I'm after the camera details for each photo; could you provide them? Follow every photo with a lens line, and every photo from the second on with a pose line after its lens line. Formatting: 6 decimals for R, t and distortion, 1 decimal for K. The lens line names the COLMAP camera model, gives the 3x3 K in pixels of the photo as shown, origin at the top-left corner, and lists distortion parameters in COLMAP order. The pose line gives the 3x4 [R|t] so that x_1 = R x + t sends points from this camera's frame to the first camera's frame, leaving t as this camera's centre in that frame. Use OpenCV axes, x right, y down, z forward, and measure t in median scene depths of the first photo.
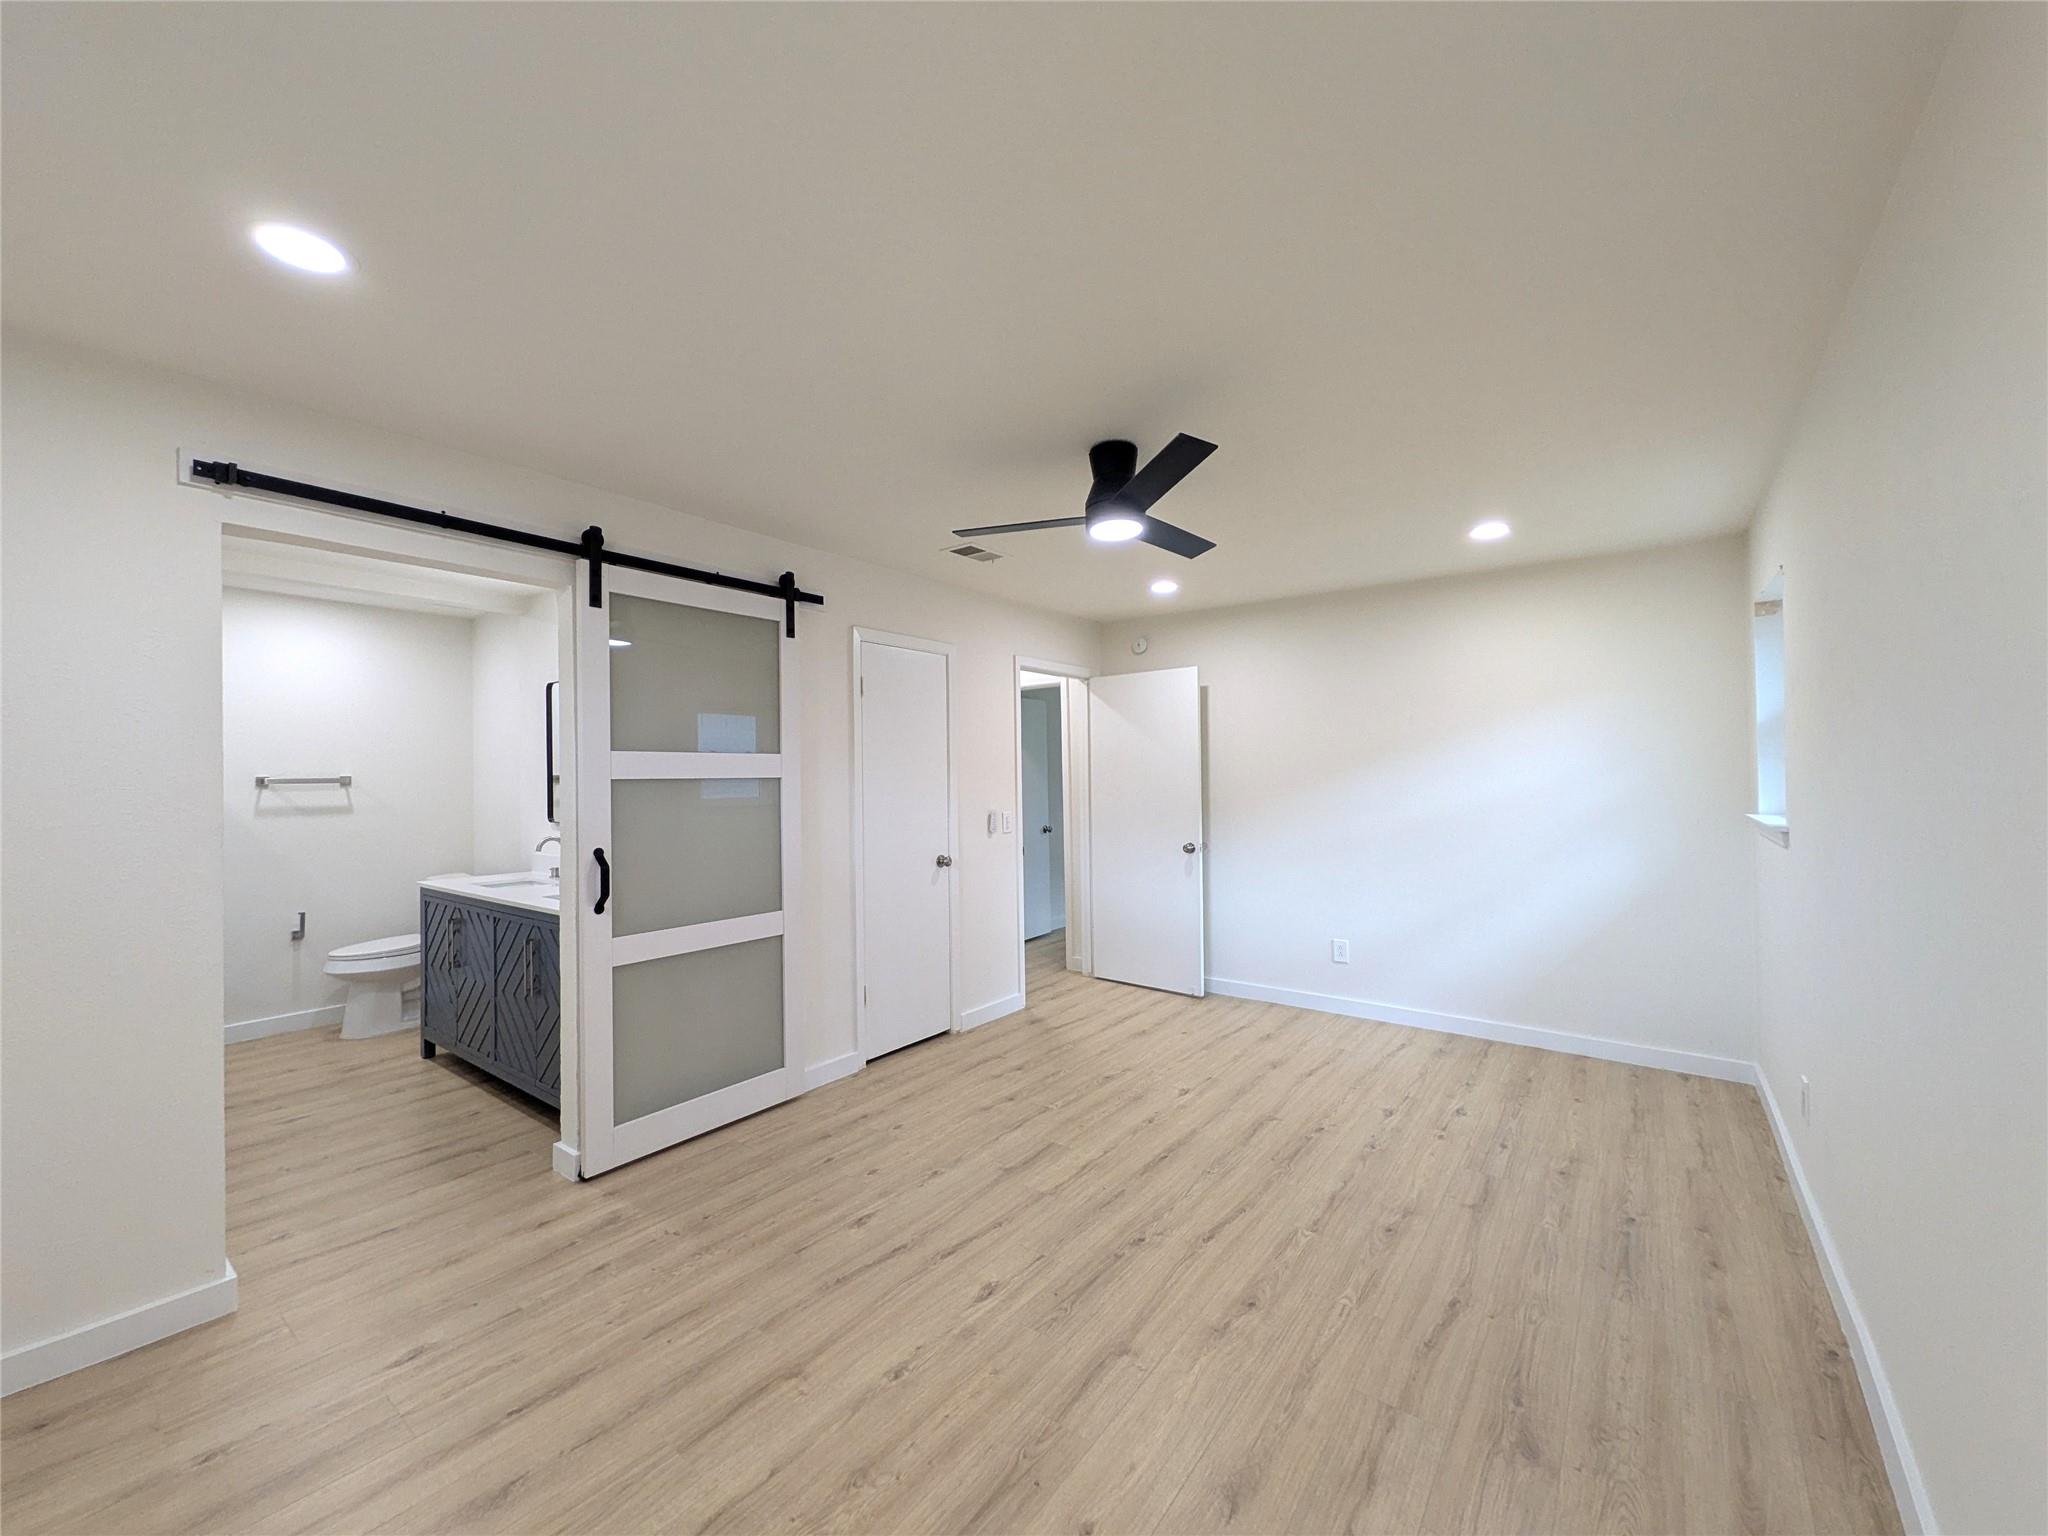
lens RADIAL K [[806.7, 0, 1030.0], [0, 806.7, 761.2], [0, 0, 1]] dist [0.007784, -0.000534]
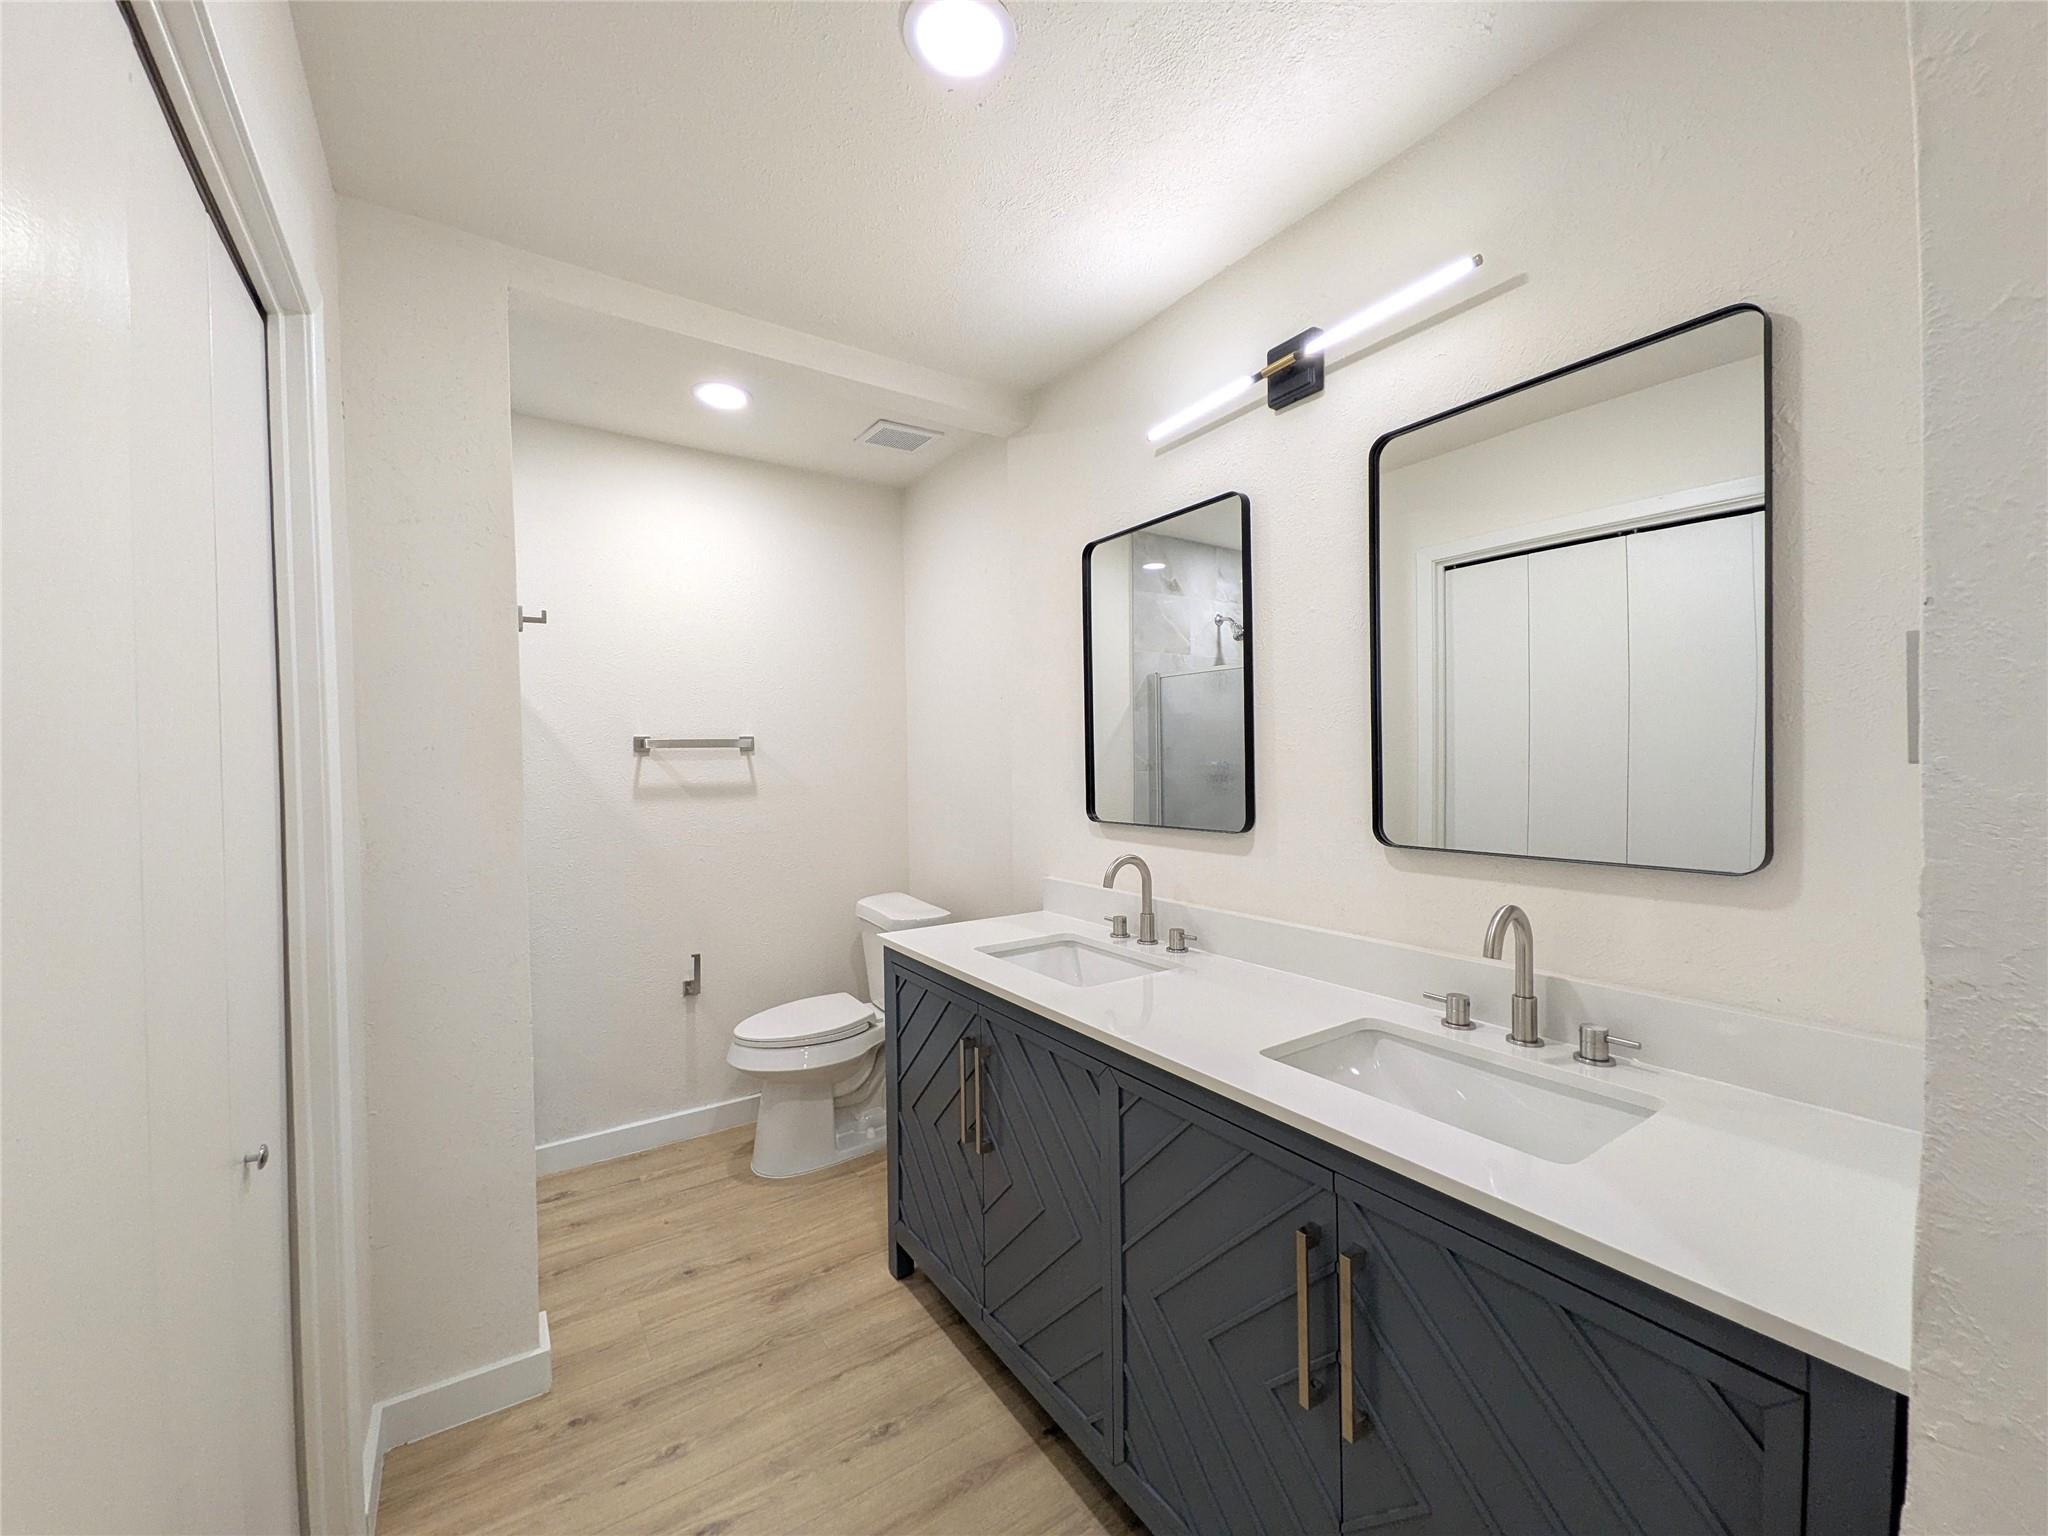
lens RADIAL K [[806.7, 0, 1020.2], [0, 806.7, 773.6], [0, 0, 1]] dist [0.007784, -0.000534]
pose [[0.943385, 0.007151, -0.331624, -0.455006], [0.004492, 0.999400, 0.034331, 0.027541], [0.331670, -0.033877, 0.942787, 0.499557]]
